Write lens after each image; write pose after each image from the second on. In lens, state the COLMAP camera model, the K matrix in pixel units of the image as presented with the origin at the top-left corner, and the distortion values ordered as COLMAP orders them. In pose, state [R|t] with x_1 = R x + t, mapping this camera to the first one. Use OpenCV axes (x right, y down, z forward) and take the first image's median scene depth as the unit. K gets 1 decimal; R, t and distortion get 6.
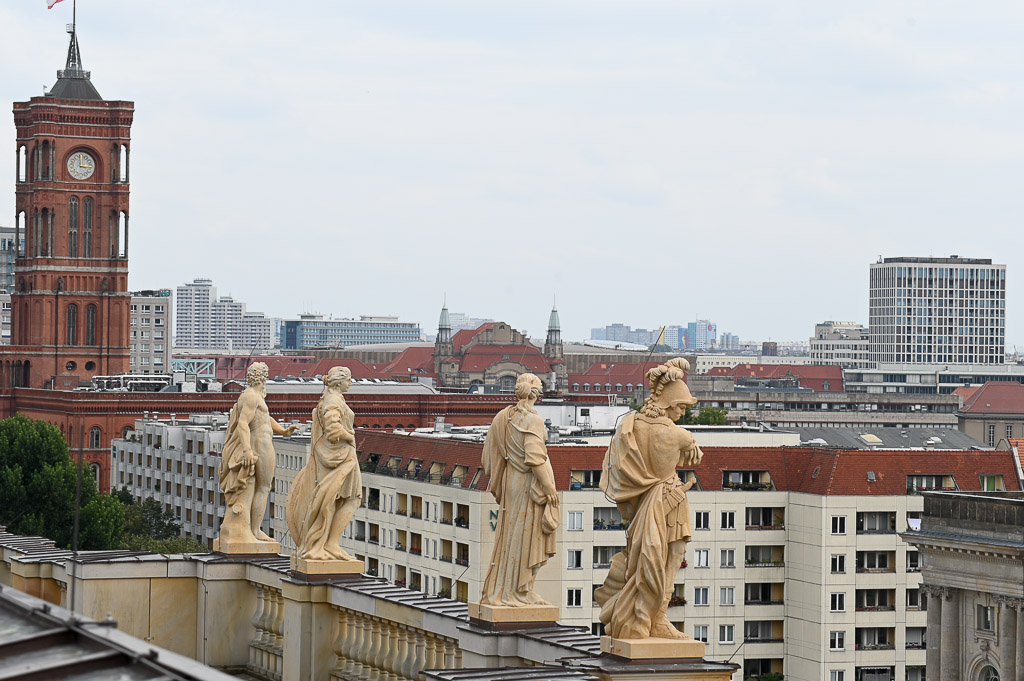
lens RADIAL K [[2854.8, 0, 512.6], [0, 2854.8, 331.5], [0, 0, 1]] dist [0.284034, 0.000000]
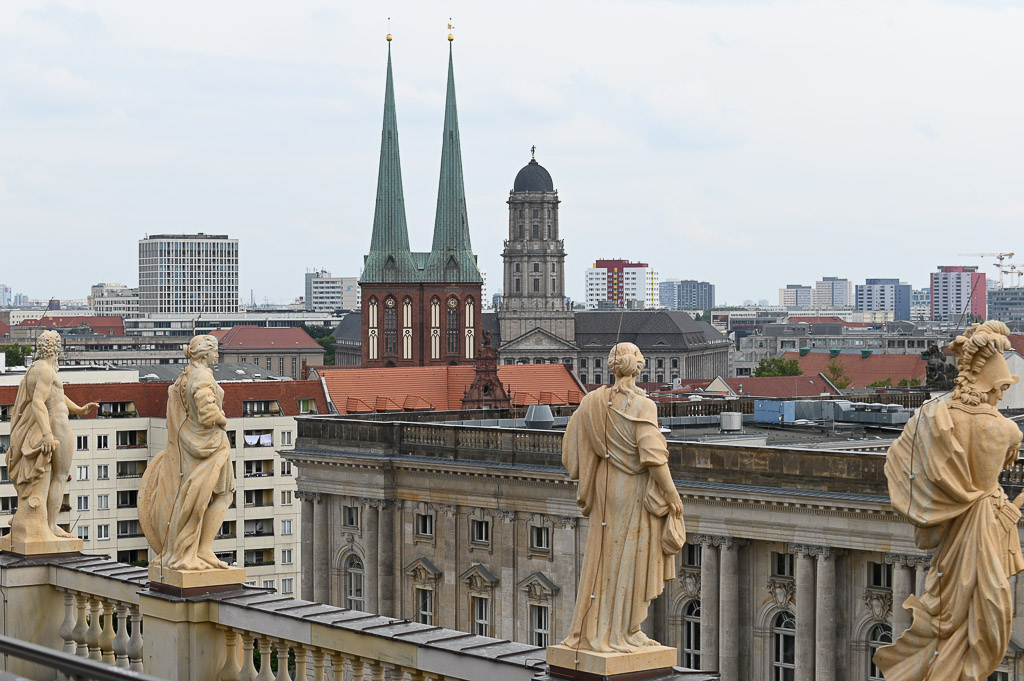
lens RADIAL K [[2164.7, 0, 508.0], [0, 2164.7, 342.1], [0, 0, 1]] dist [-0.156050, 0.000000]
pose [[0.958889, -0.021300, 0.282982, -0.140147], [0.014337, 0.999542, 0.026652, -0.000885], [-0.283420, -0.021499, 0.958755, 0.345294]]
